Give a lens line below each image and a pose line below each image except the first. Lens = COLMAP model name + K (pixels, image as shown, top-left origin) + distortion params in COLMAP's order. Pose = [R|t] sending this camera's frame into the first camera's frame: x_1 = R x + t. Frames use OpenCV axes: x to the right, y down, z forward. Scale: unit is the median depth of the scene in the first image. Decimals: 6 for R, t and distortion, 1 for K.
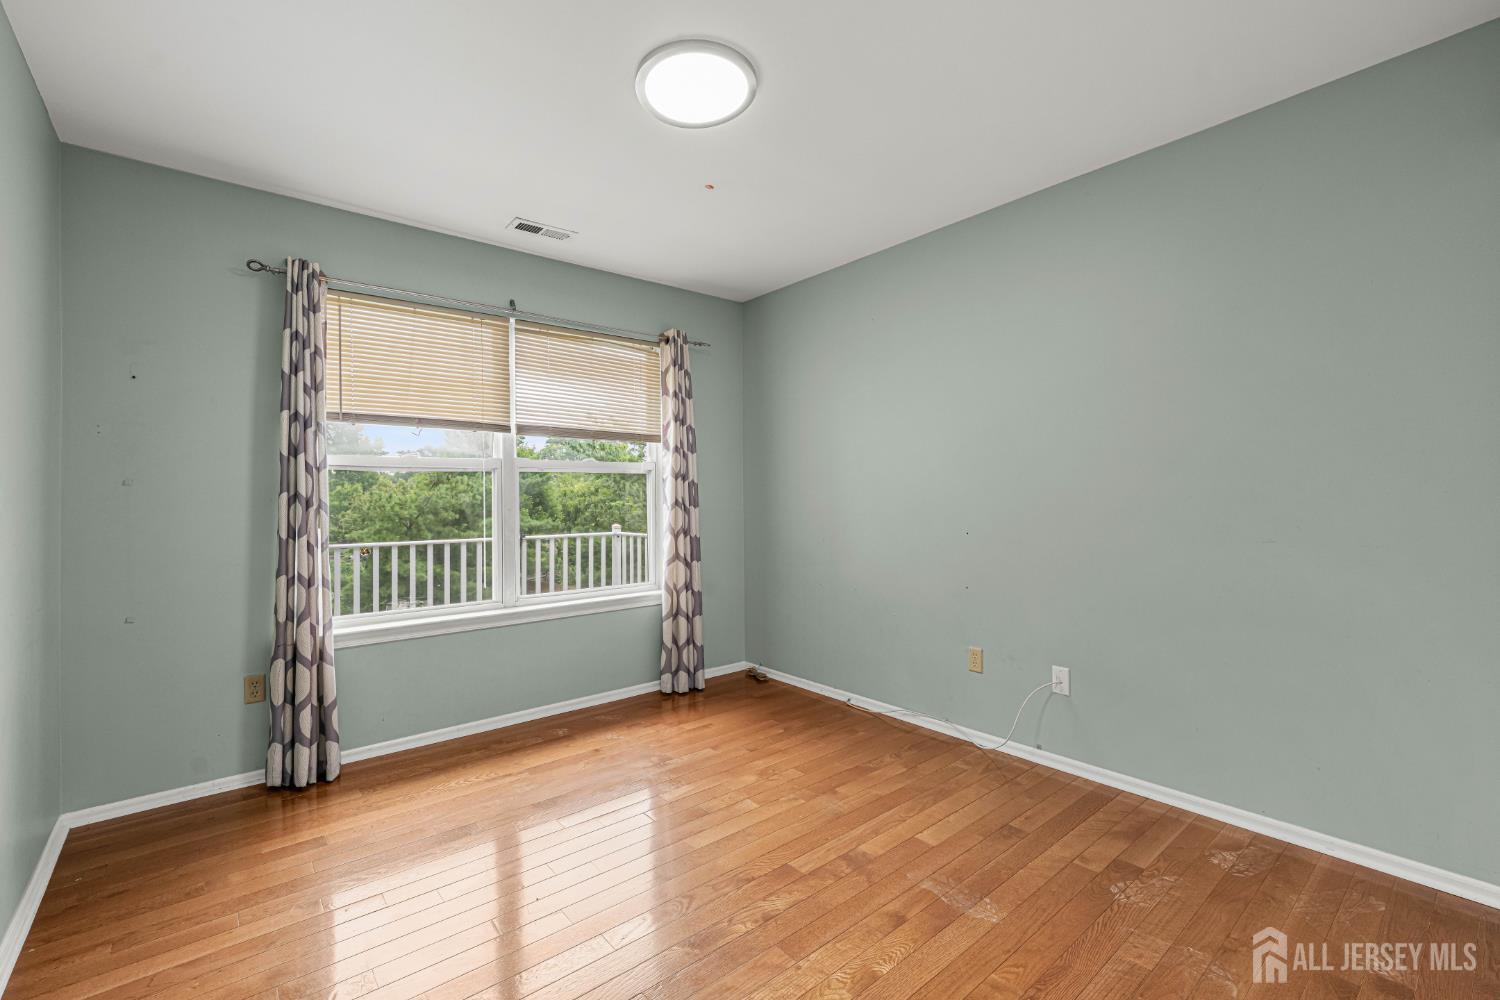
lens RADIAL K [[636.8, 0, 750.0], [0, 636.8, 500.0], [0, 0, 1]] dist [-0.002830, -0.000445]
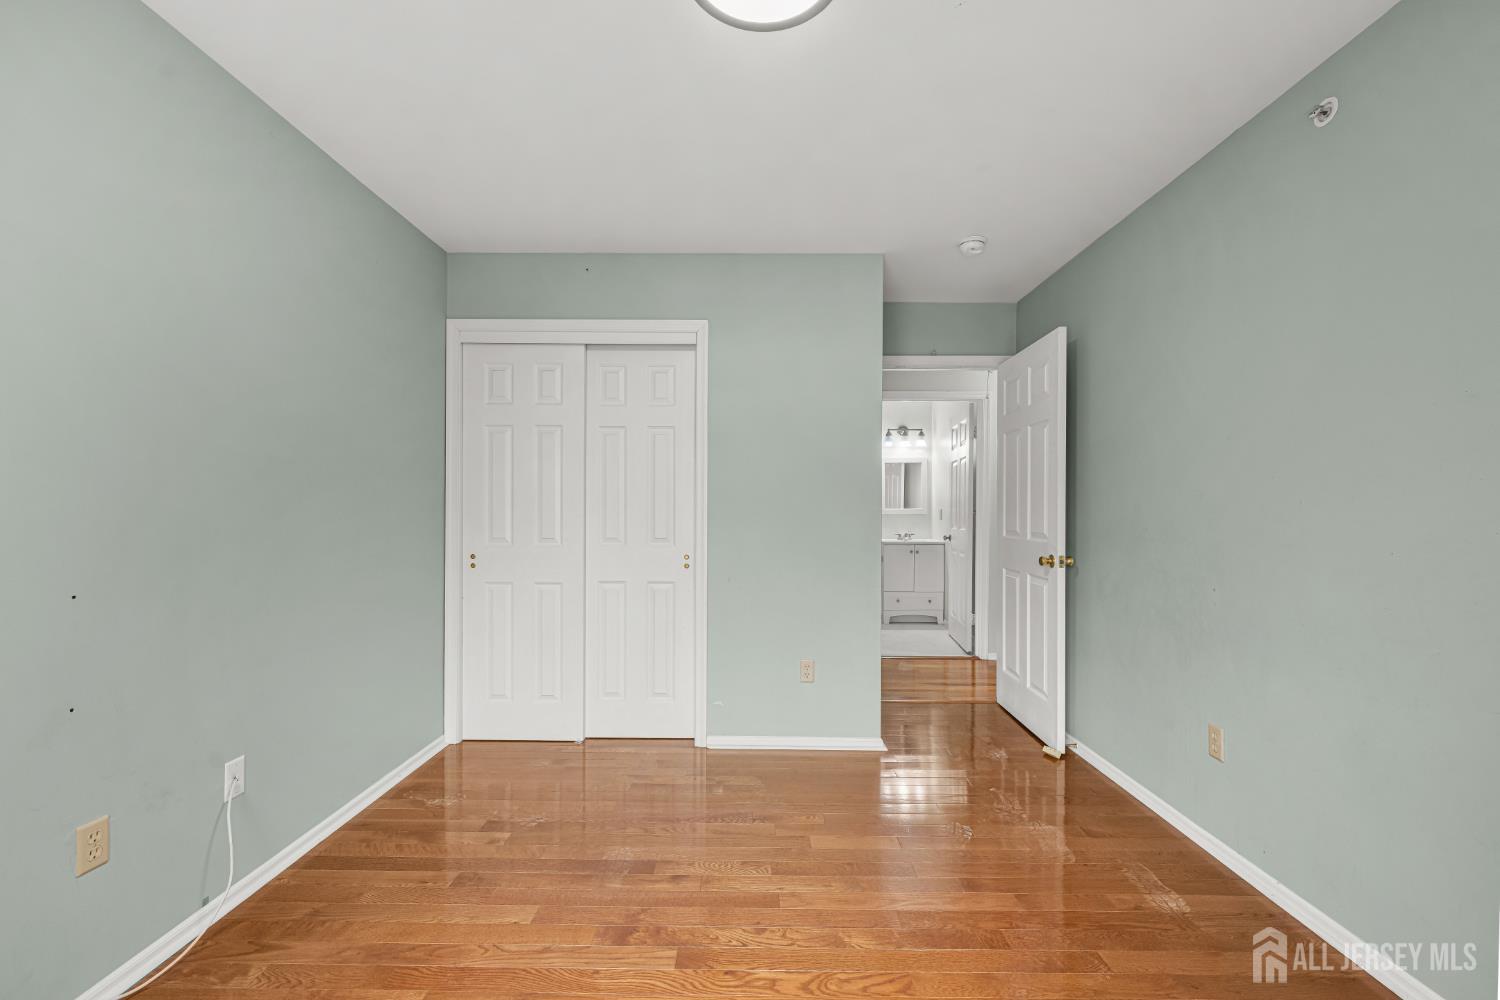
lens RADIAL K [[636.8, 0, 750.0], [0, 636.8, 500.0], [0, 0, 1]] dist [-0.002830, -0.000445]
pose [[-0.757299, 0.010960, 0.652976, -0.515359], [0.005486, 0.999931, -0.010422, -0.018706], [-0.653045, -0.004311, -0.757307, 1.451788]]
